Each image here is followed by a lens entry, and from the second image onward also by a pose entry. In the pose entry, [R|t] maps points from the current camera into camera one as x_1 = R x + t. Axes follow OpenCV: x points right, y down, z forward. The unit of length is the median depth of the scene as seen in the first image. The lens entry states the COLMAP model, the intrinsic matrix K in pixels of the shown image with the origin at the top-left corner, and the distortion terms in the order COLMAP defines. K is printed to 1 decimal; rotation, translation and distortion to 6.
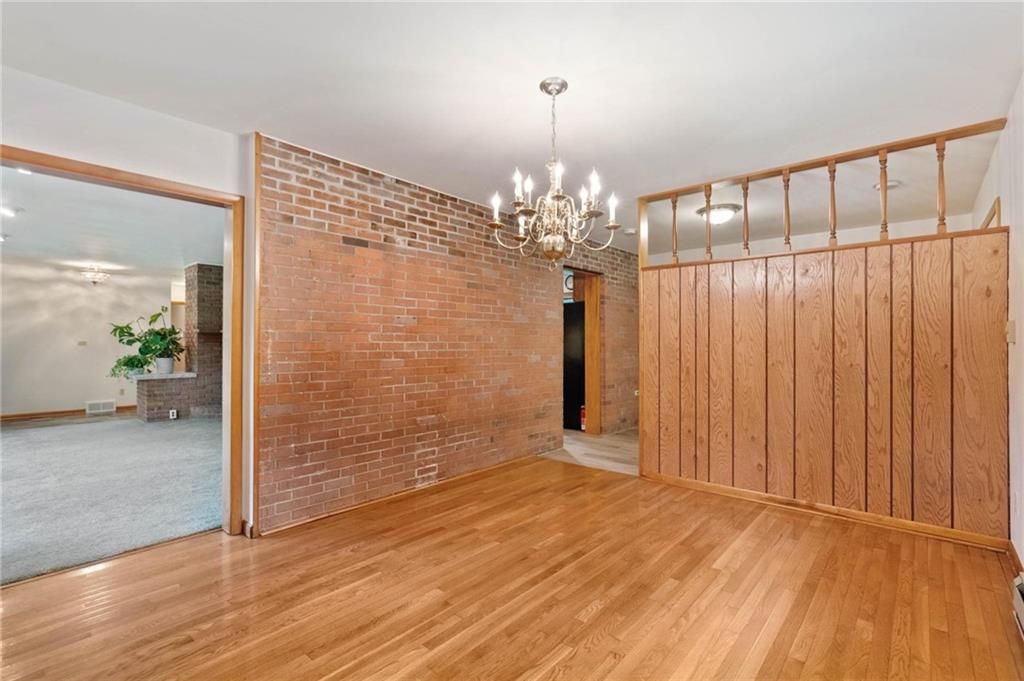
lens RADIAL K [[470.7, 0, 511.5], [0, 470.7, 344.3], [0, 0, 1]] dist [0.000777, 0.000321]
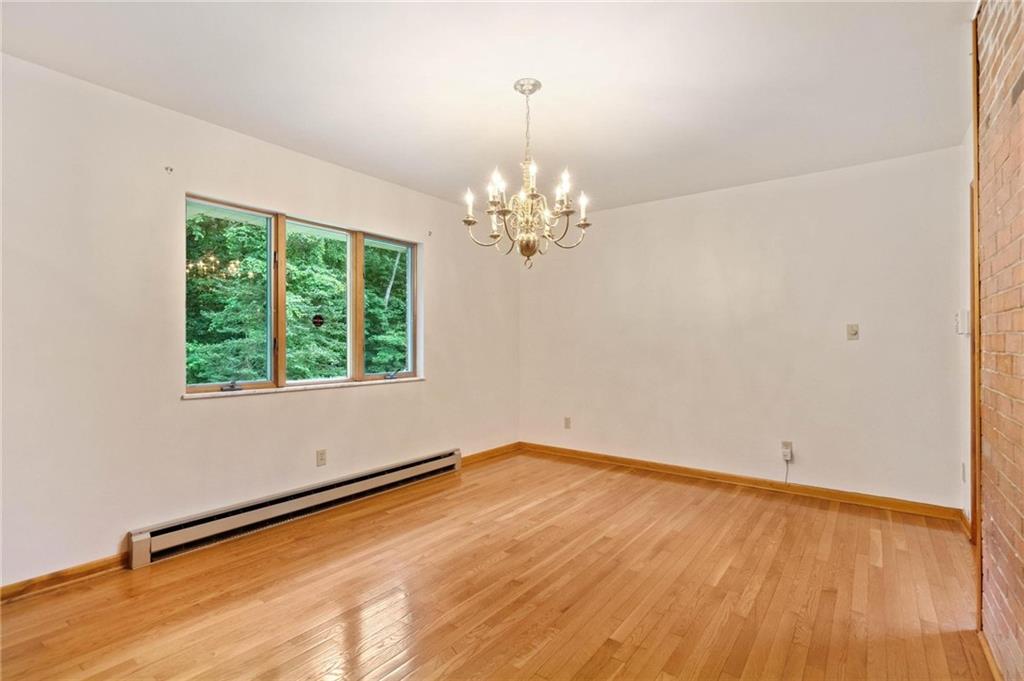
lens RADIAL K [[479.4, 0, 511.2], [0, 479.4, 326.1], [0, 0, 1]] dist [-0.001466, 0.000831]
pose [[-0.997771, -0.004536, -0.066583, 0.193138], [-0.002760, 0.999638, -0.026748, -0.001880], [0.066680, -0.026505, -0.997422, 2.026666]]
